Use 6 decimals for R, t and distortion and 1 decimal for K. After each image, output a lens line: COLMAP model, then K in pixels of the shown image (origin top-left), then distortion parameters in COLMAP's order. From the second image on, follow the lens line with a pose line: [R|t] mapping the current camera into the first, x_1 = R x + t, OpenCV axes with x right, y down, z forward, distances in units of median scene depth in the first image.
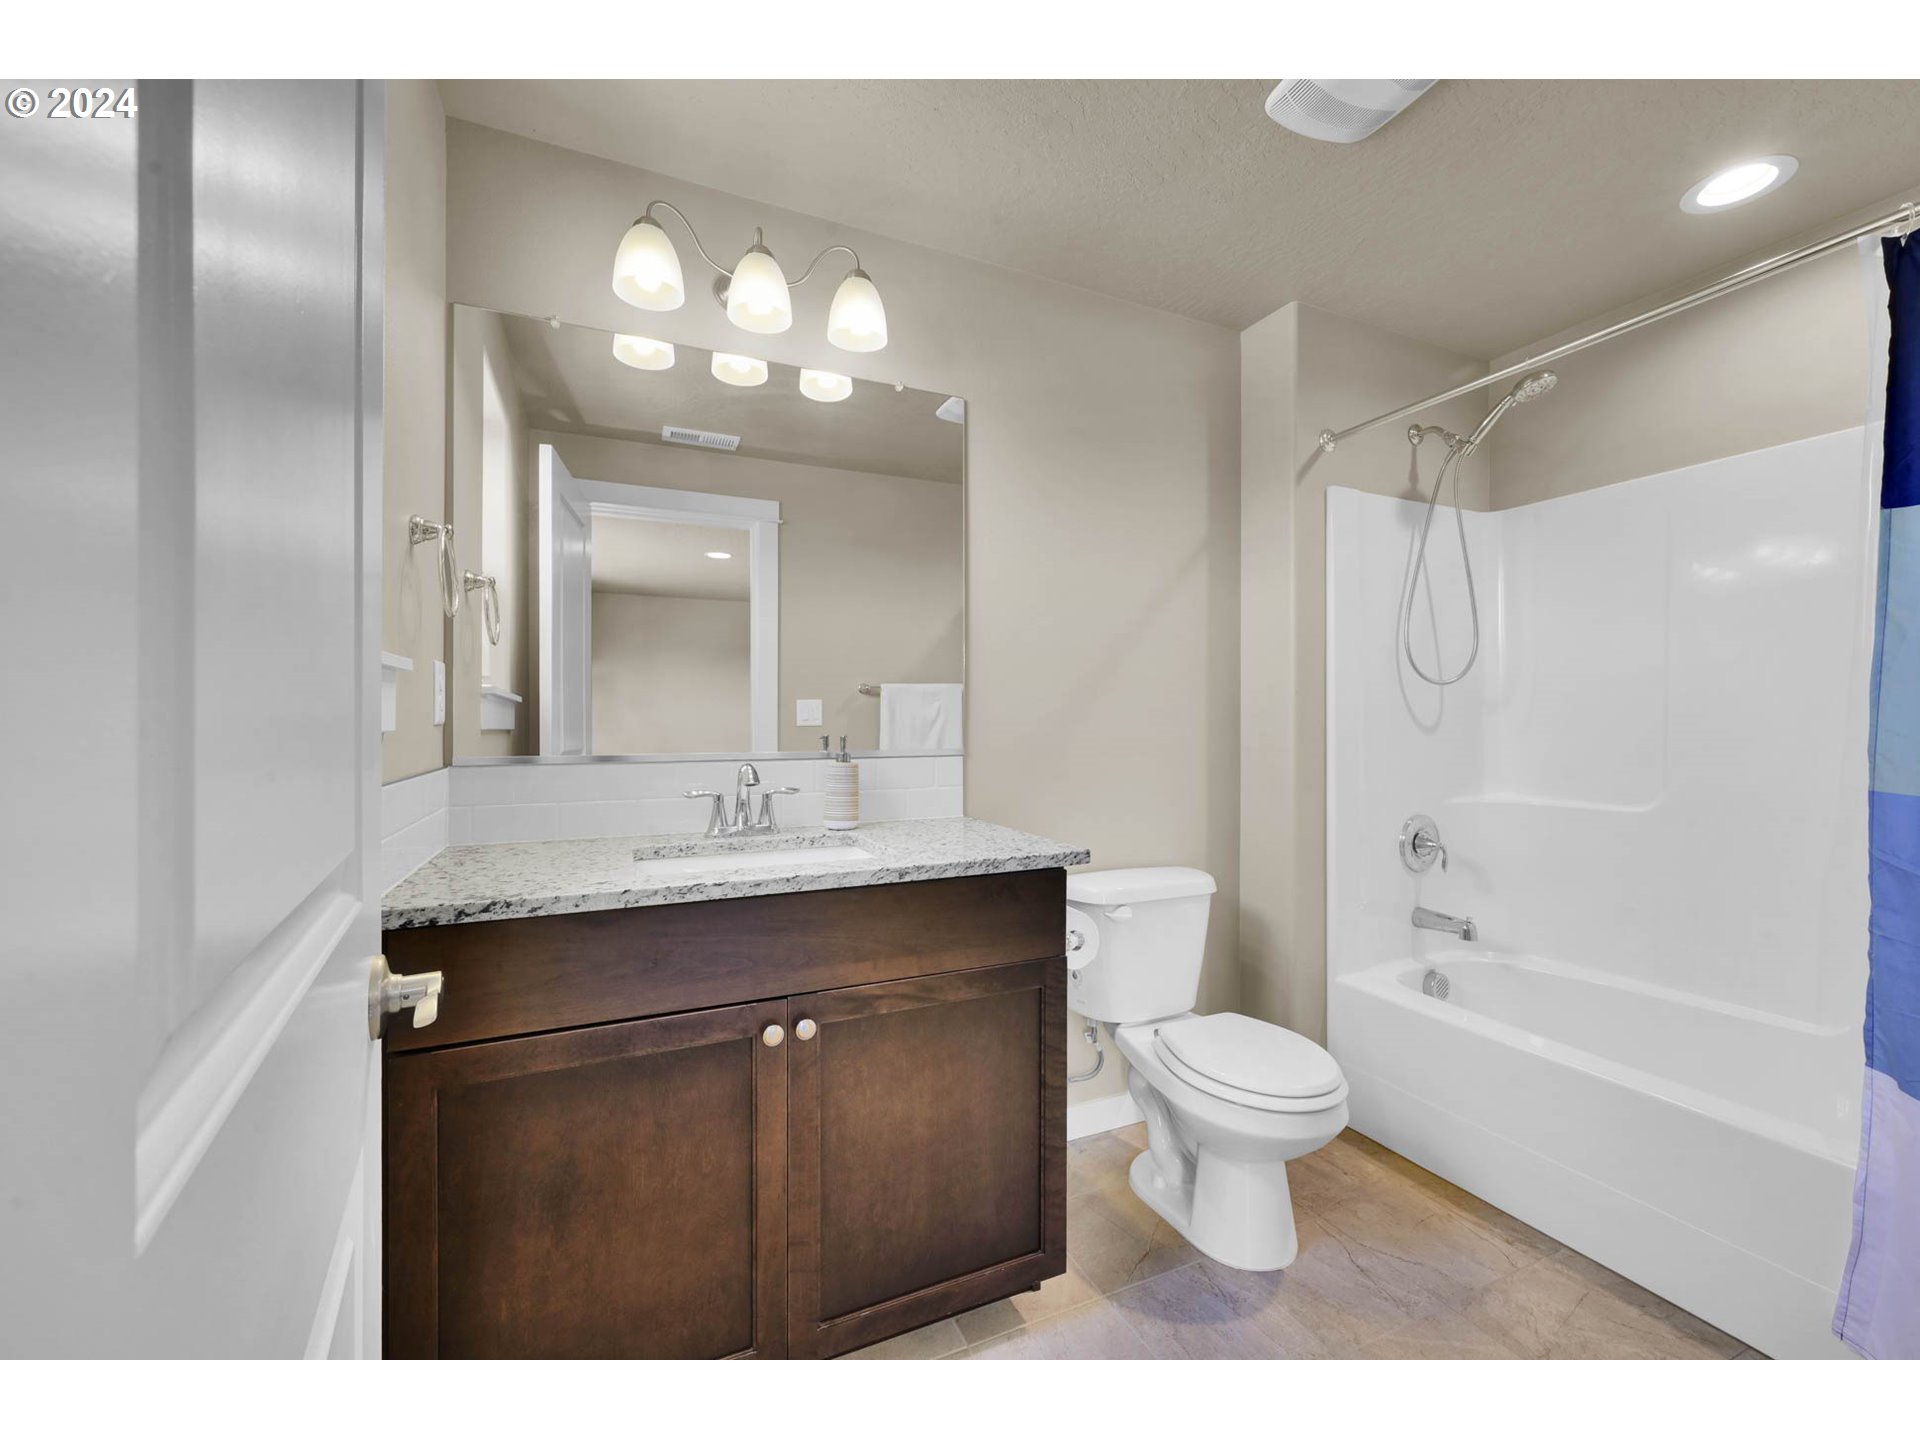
lens RADIAL K [[769.9, 0, 966.1], [0, 769.9, 720.6], [0, 0, 1]] dist [-0.001325, 0.000858]
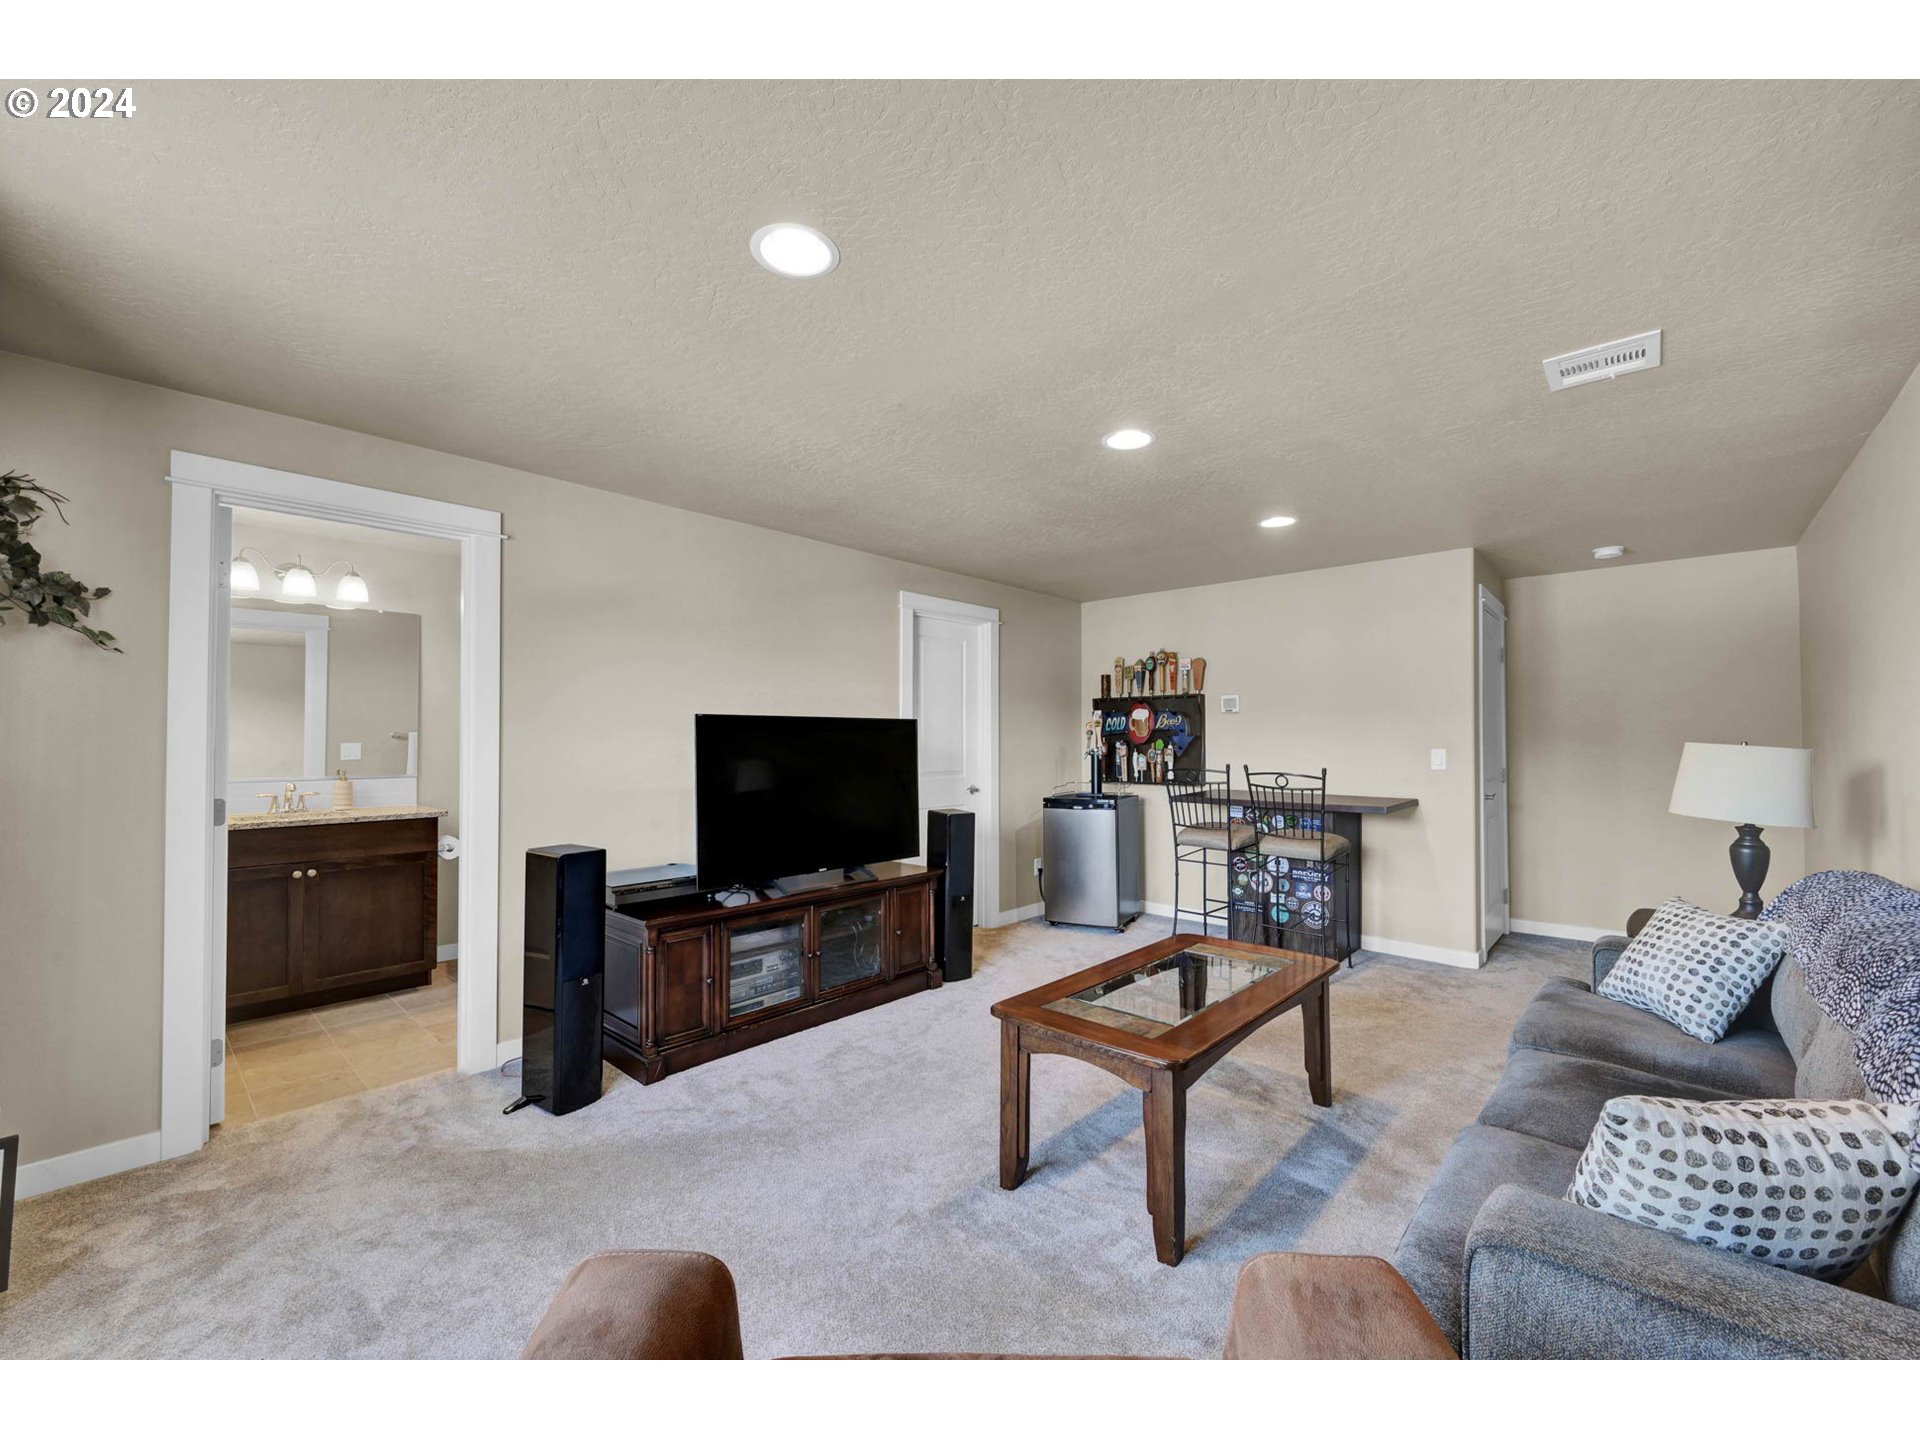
lens RADIAL K [[769.9, 0, 959.5], [0, 769.9, 716.8], [0, 0, 1]] dist [-0.001325, 0.000858]
pose [[0.920257, 0.003664, 0.391297, 0.790034], [0.004065, 0.999813, -0.018924, -0.109467], [-0.391293, 0.019005, 0.920070, -2.310480]]
